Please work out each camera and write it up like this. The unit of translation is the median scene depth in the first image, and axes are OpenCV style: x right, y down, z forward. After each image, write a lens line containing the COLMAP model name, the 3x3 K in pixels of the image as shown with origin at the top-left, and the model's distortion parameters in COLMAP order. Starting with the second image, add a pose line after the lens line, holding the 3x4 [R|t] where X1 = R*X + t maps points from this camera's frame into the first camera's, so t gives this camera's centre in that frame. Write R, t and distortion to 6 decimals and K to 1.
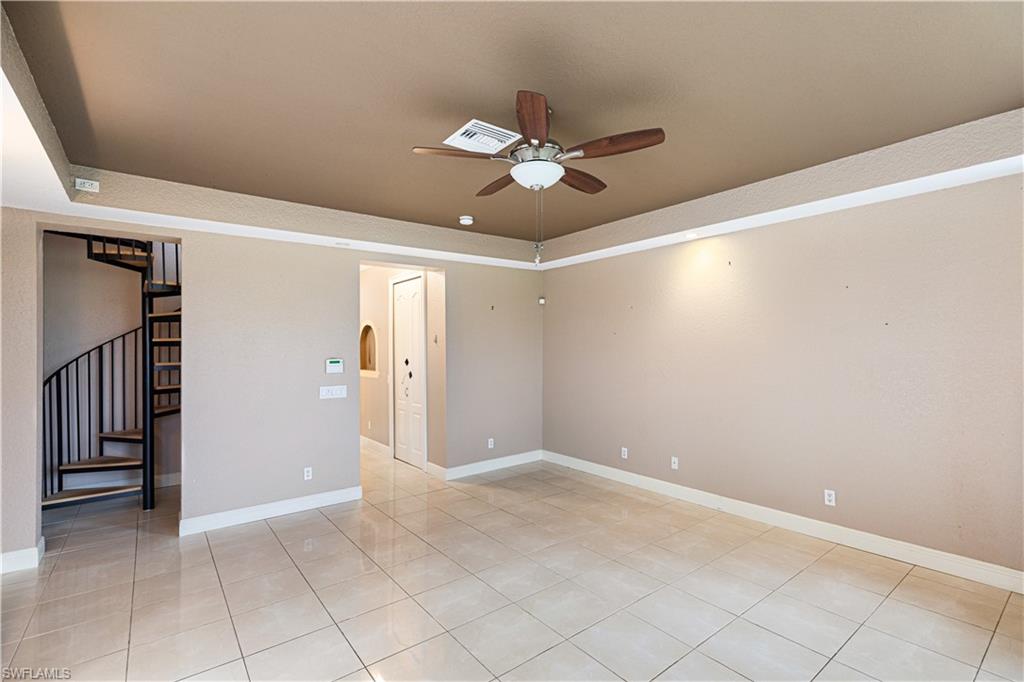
lens RADIAL K [[464.7, 0, 514.8], [0, 464.7, 347.0], [0, 0, 1]] dist [0.003487, 0.000541]
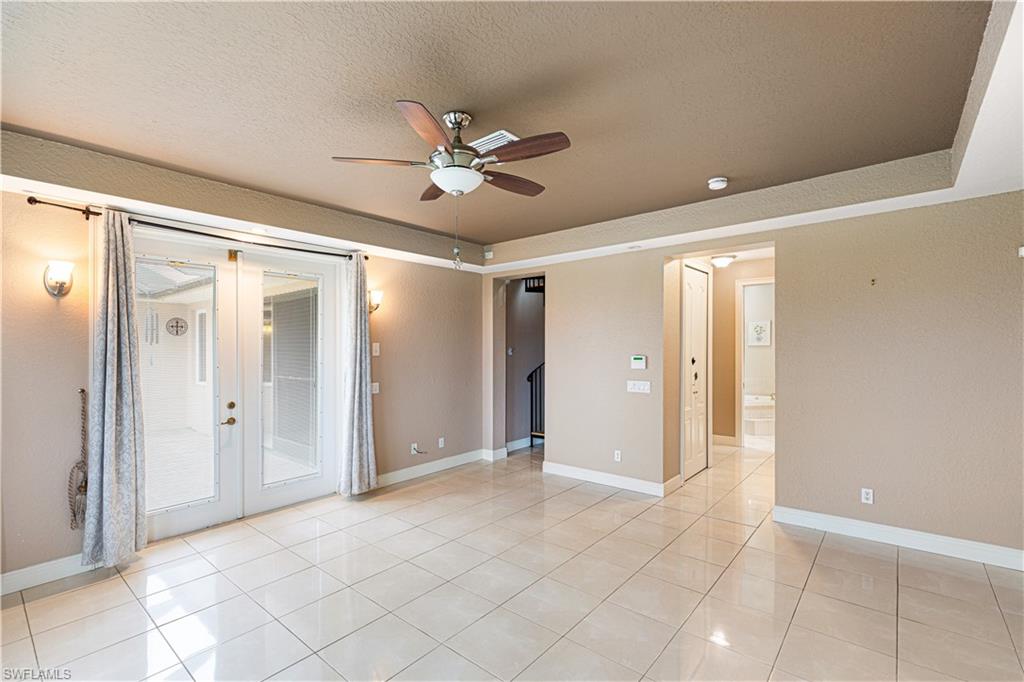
lens RADIAL K [[464.7, 0, 513.9], [0, 464.7, 343.4], [0, 0, 1]] dist [0.003487, 0.000541]
pose [[0.204541, 0.003823, -0.978850, 0.600285], [0.008530, 0.999947, 0.005688, -0.010608], [0.978821, -0.009513, 0.204498, 0.510747]]
